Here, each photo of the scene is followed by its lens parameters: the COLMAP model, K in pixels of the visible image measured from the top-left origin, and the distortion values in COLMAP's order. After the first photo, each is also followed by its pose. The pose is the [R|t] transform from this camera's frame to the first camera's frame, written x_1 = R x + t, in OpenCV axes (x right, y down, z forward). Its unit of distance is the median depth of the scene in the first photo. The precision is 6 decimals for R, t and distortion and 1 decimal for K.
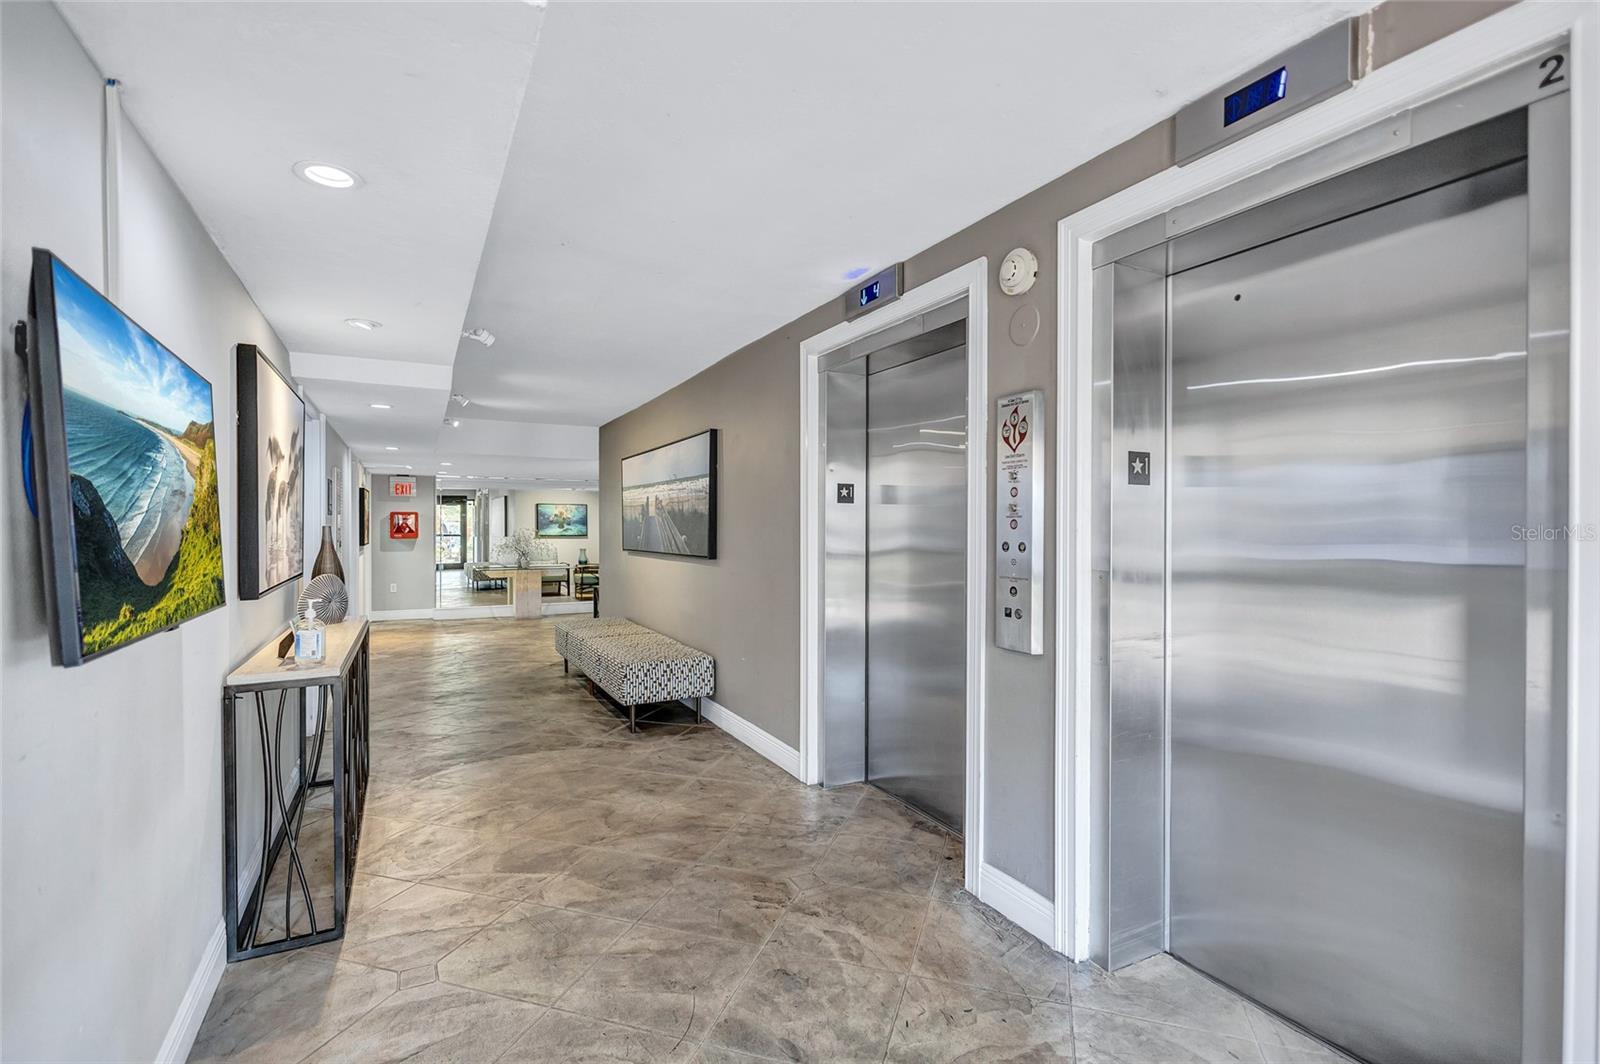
lens RADIAL K [[736.4, 0, 801.3], [0, 736.4, 536.4], [0, 0, 1]] dist [0.022723, 0.000089]
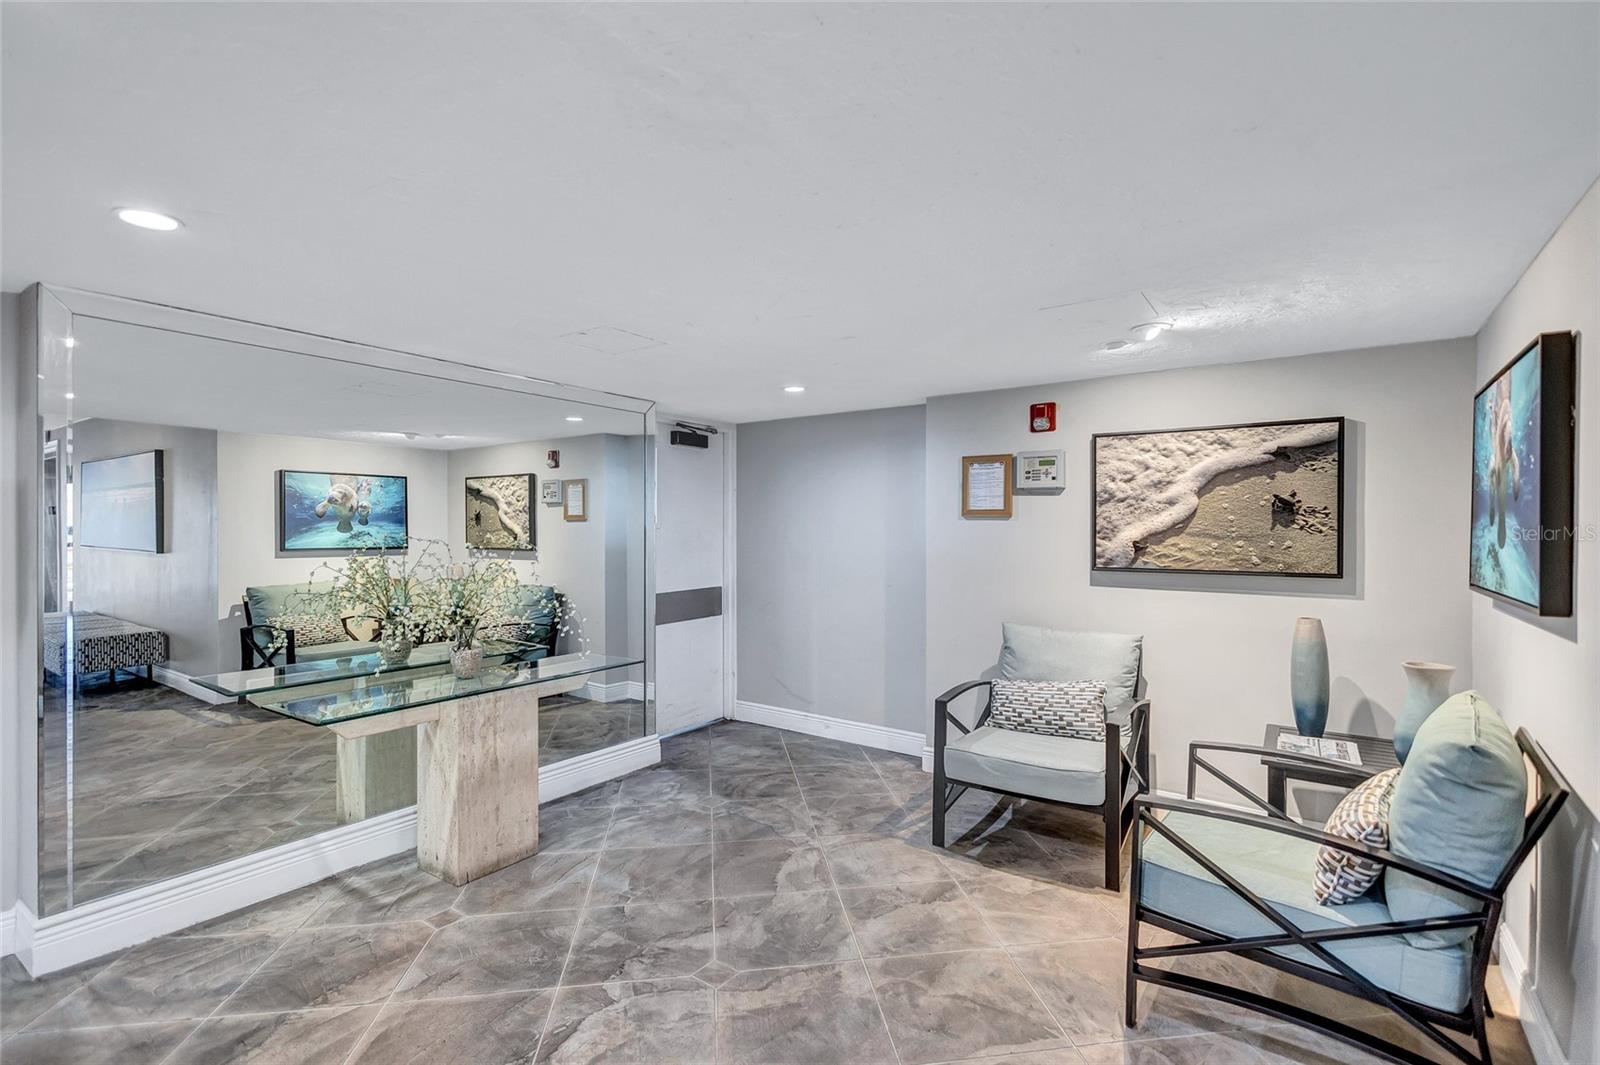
lens RADIAL K [[736.4, 0, 801.2], [0, 736.4, 530.9], [0, 0, 1]] dist [0.022723, 0.000089]
pose [[0.892218, -0.005029, 0.451577, -0.288318], [0.006054, 0.999981, -0.000826, -0.009588], [-0.451565, 0.003471, 0.892232, 0.514508]]
